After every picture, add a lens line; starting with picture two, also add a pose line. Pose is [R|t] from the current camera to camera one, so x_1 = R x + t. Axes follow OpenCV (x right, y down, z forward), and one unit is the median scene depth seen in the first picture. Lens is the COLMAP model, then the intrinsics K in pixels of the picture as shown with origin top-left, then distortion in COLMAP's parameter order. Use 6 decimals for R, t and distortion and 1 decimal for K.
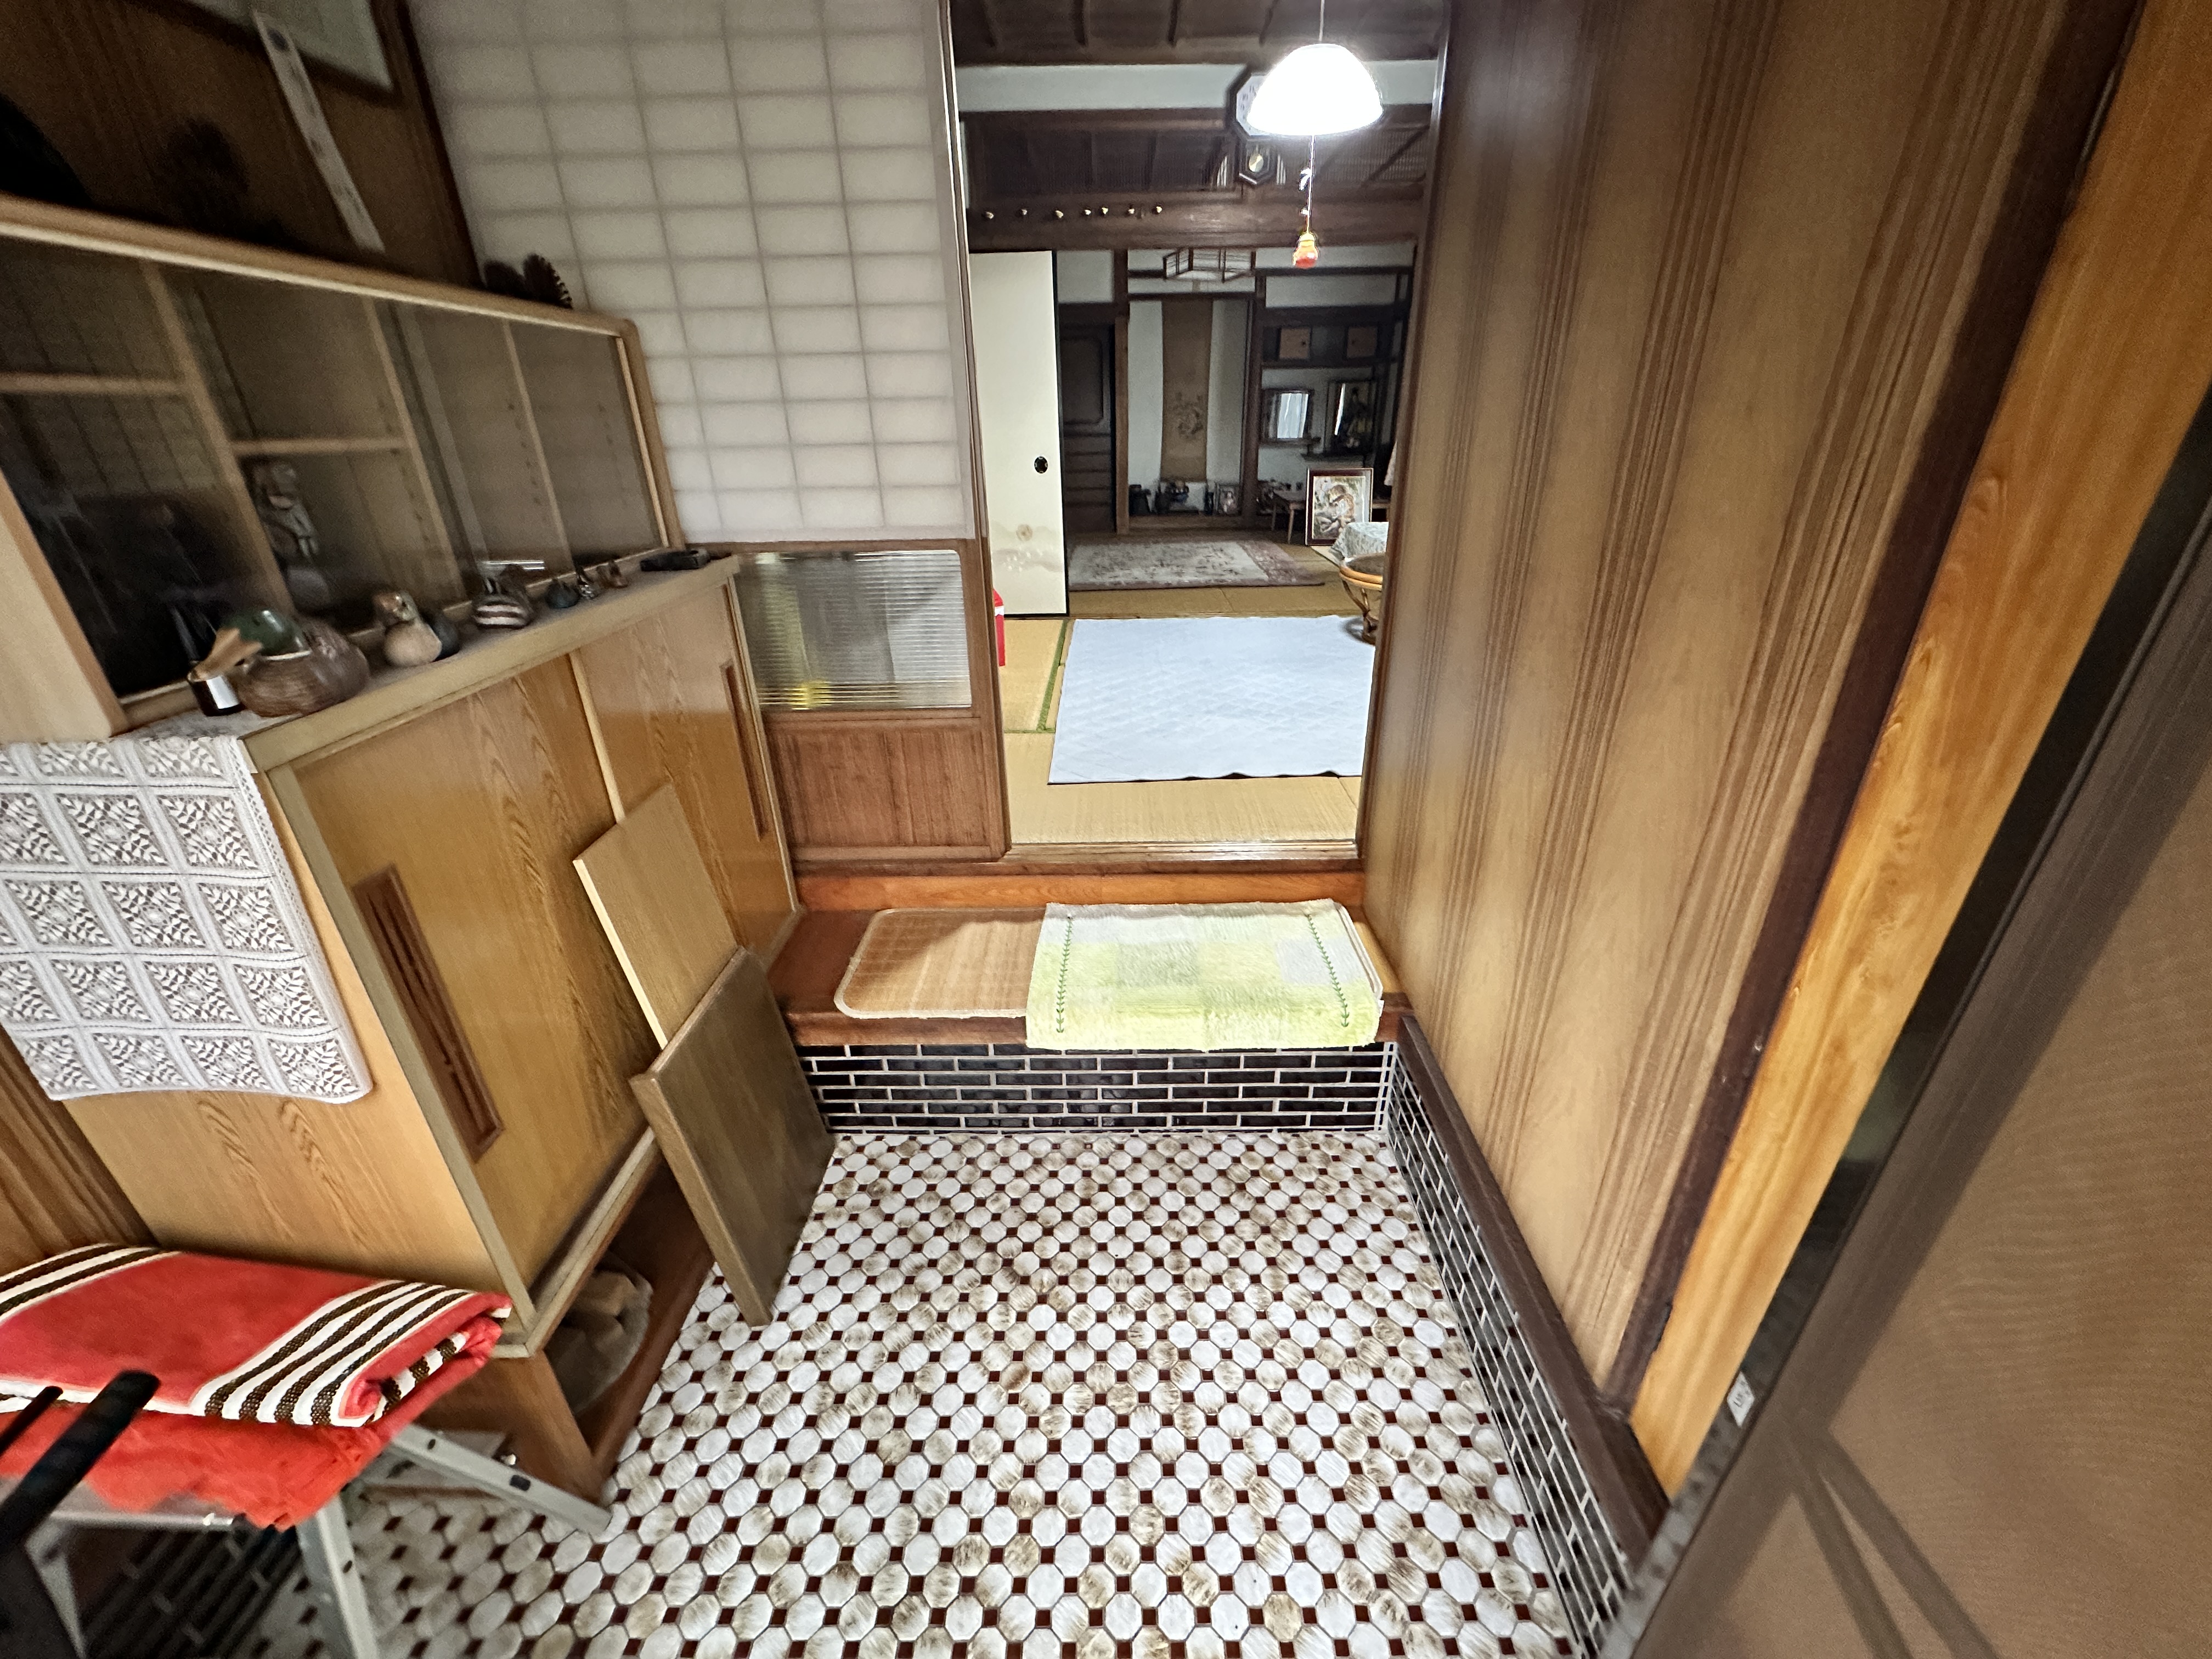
lens RADIAL K [[881.1, 0, 1113.0], [0, 881.1, 826.3], [0, 0, 1]] dist [-0.004775, 0.000890]
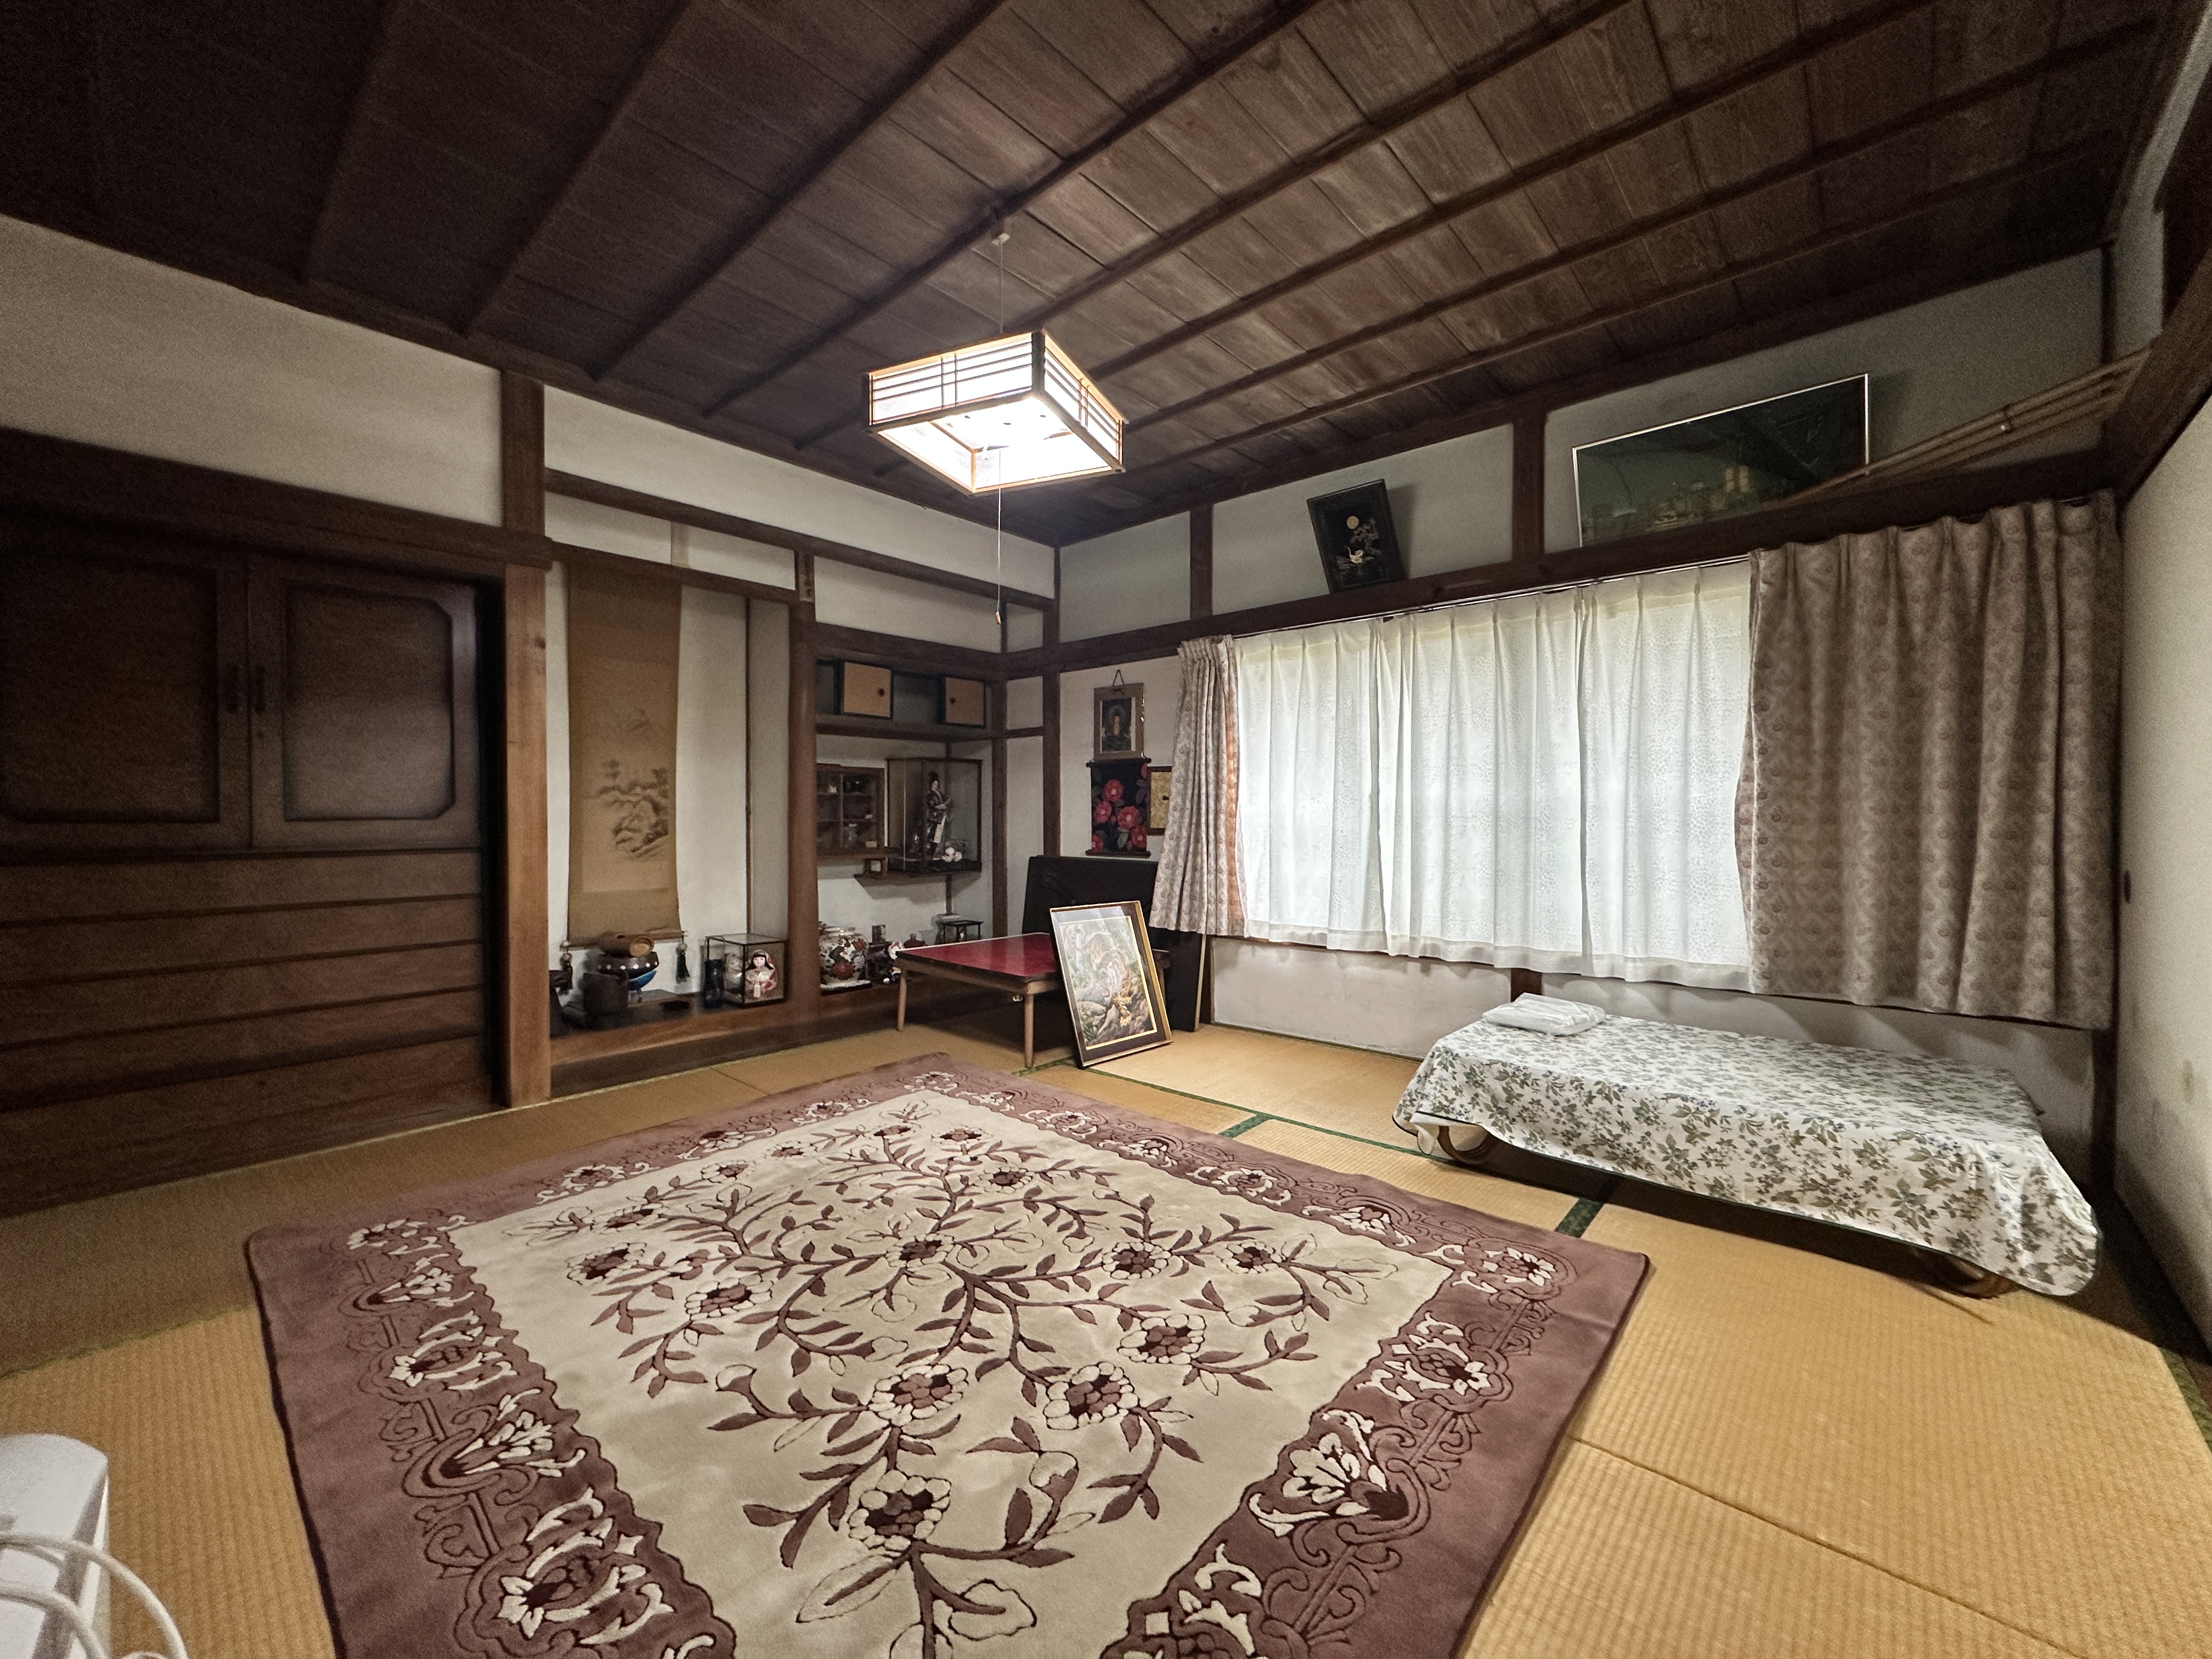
lens RADIAL K [[881.1, 0, 1112.7], [0, 881.1, 831.0], [0, 0, 1]] dist [-0.004775, 0.000890]
pose [[0.668441, 0.001920, 0.743763, -0.090647], [0.305795, 0.910858, -0.277177, -0.255359], [-0.677994, 0.412716, 0.608267, 0.565613]]
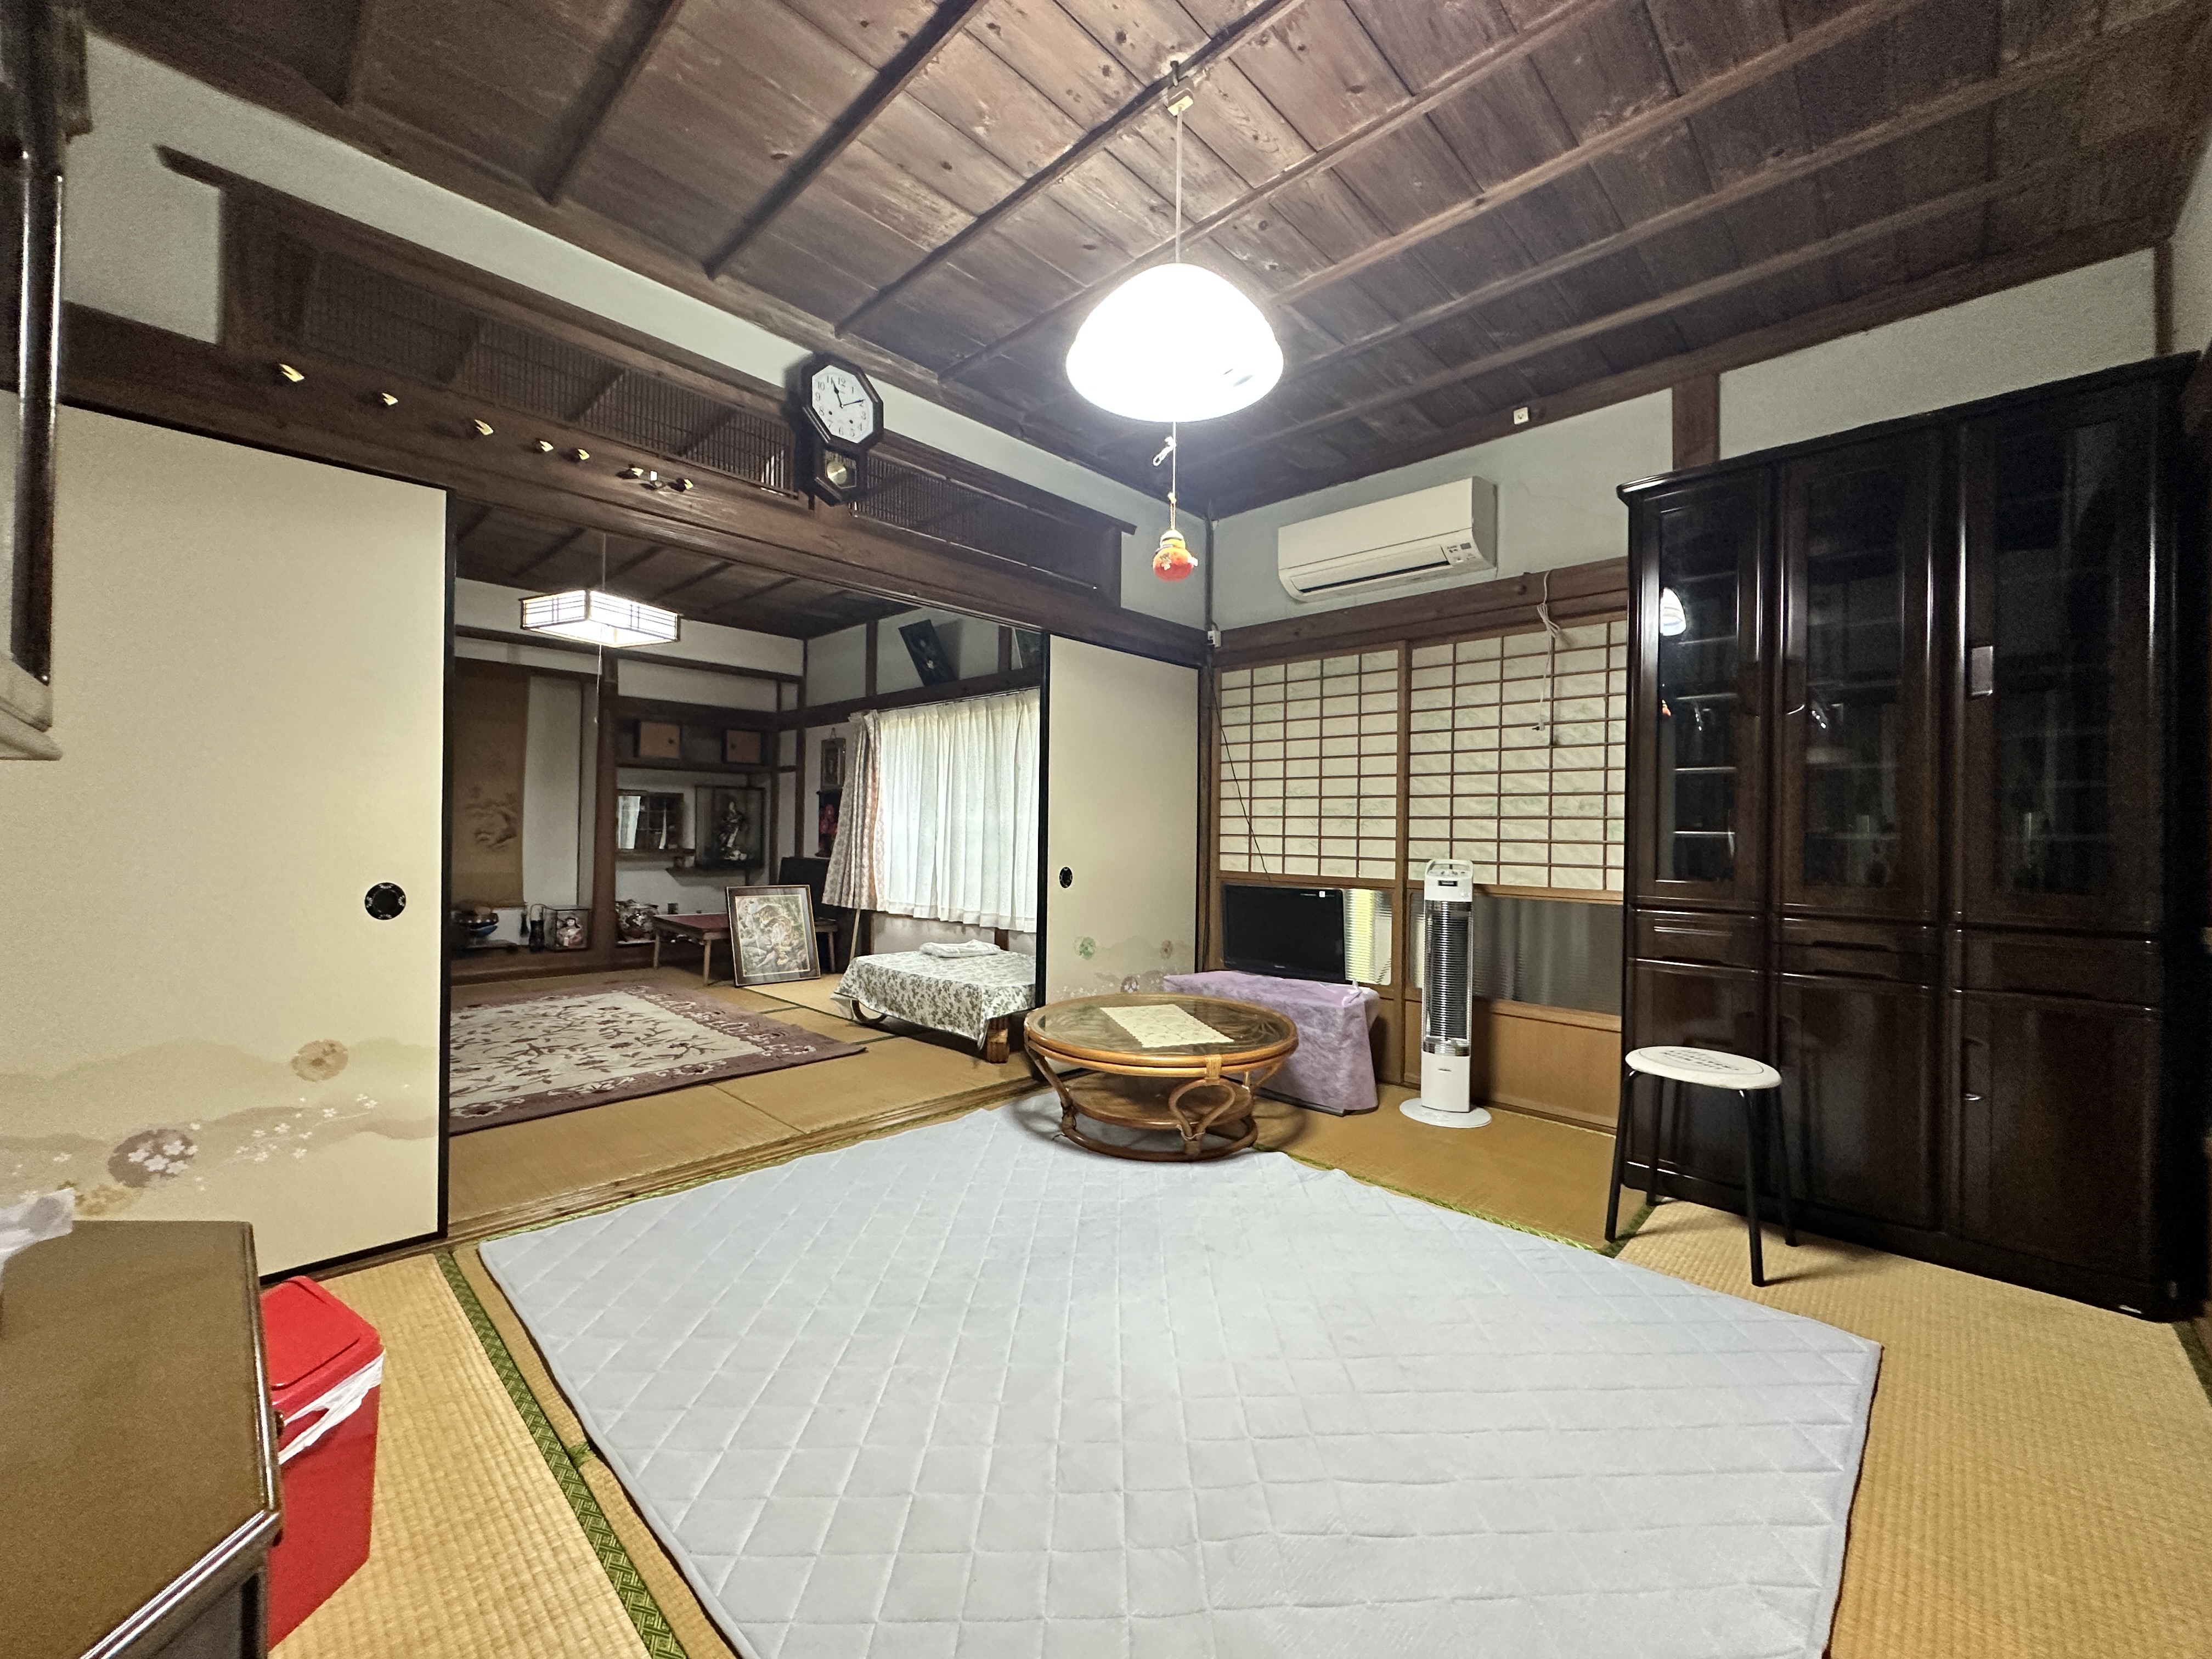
lens RADIAL K [[881.1, 0, 1113.9], [0, 881.1, 829.0], [0, 0, 1]] dist [-0.004775, 0.000890]
pose [[0.690726, 0.029377, 0.722520, -0.076334], [0.281965, 0.909143, -0.306522, -0.110844], [-0.665878, 0.415448, 0.619685, 0.254579]]
